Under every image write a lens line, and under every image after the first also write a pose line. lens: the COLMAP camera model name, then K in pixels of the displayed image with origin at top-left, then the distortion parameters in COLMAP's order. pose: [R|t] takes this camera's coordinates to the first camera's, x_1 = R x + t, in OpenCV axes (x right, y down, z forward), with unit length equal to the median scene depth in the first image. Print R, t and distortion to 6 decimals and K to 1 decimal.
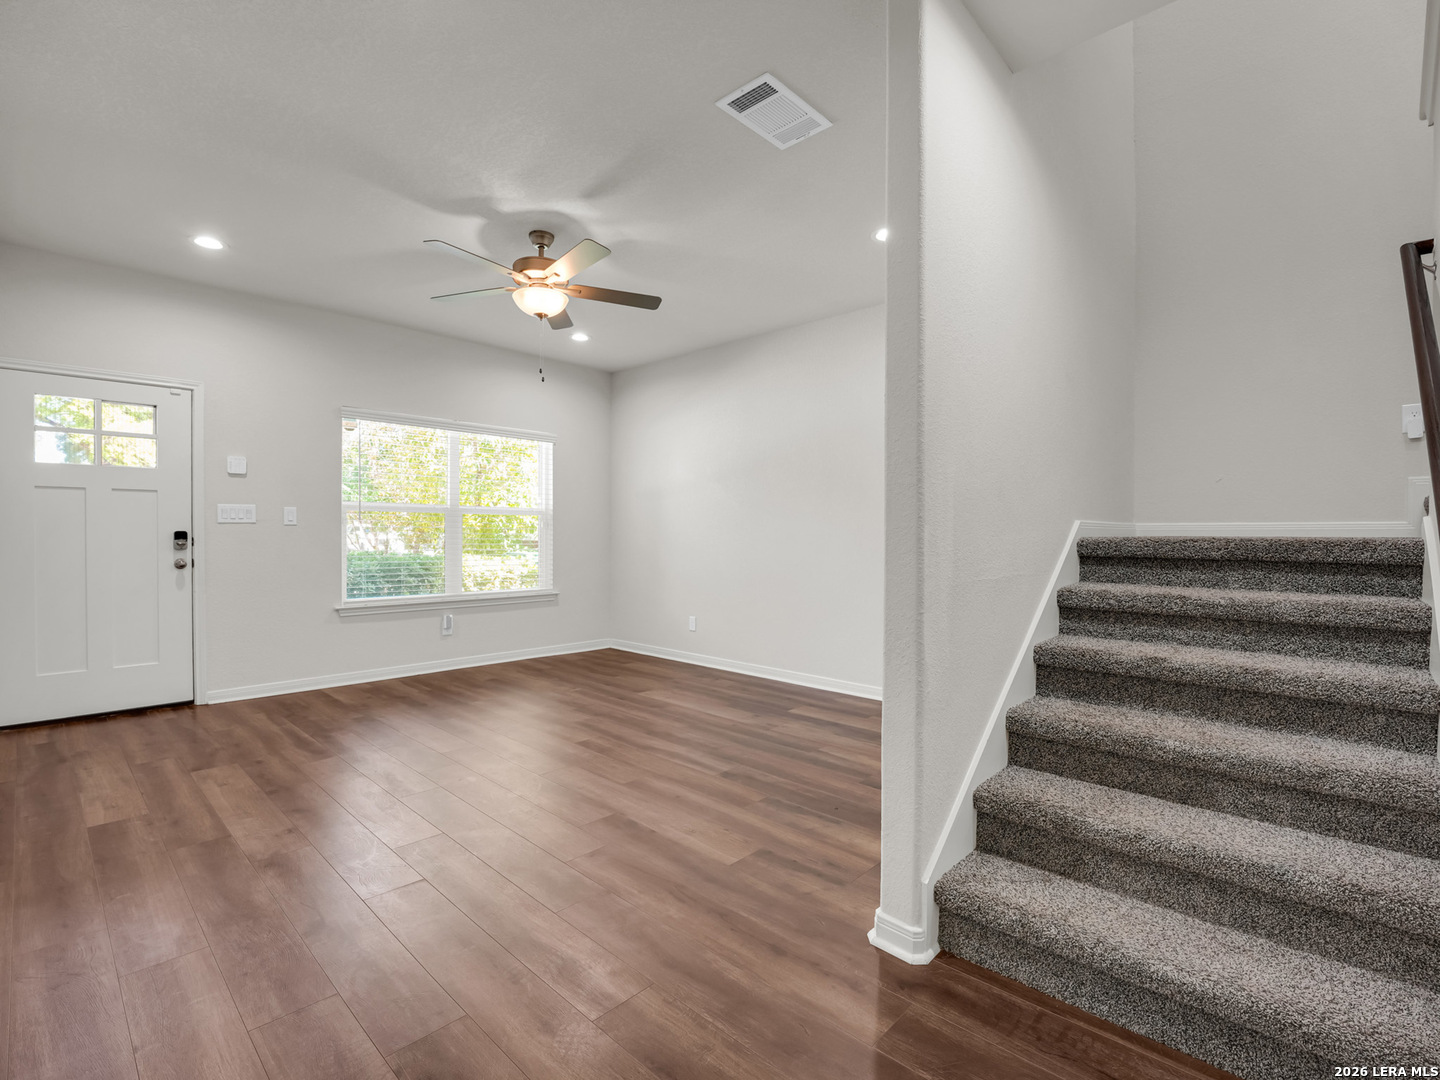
lens RADIAL K [[665.9, 0, 720.9], [0, 665.9, 536.4], [0, 0, 1]] dist [-0.022615, 0.000979]
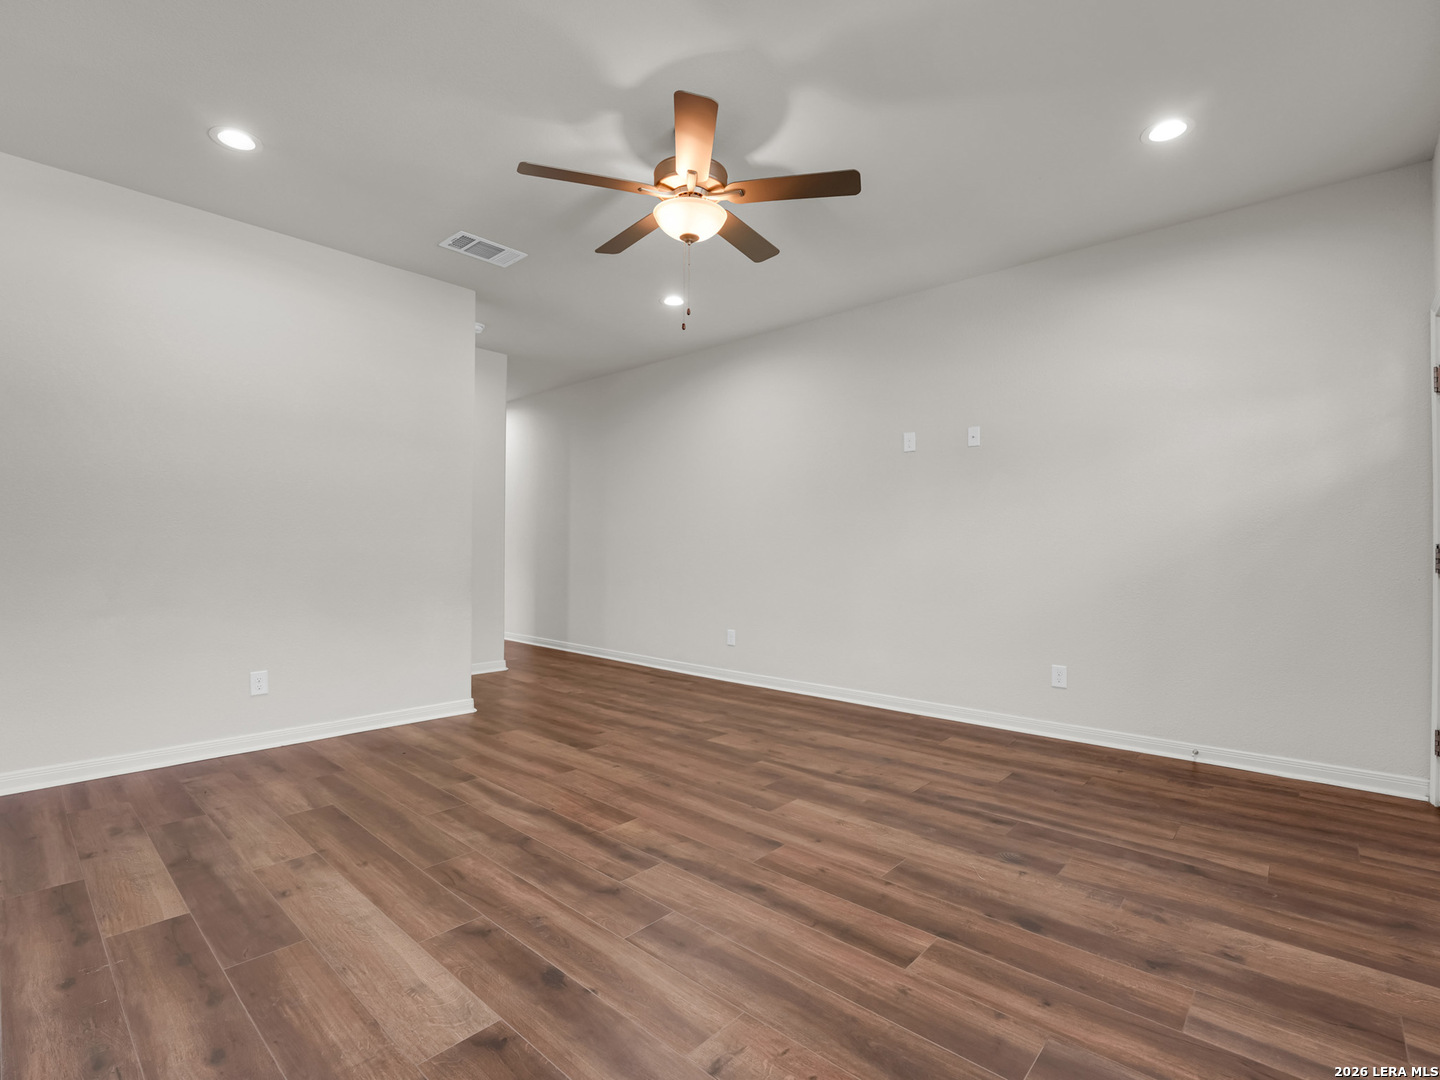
lens RADIAL K [[665.9, 0, 729.0], [0, 665.9, 537.8], [0, 0, 1]] dist [-0.022615, 0.000979]
pose [[-0.999280, -0.011671, -0.036100, -0.295796], [-0.011353, 0.999895, -0.009007, 0.013074], [0.036201, -0.008591, -0.999308, 1.763630]]
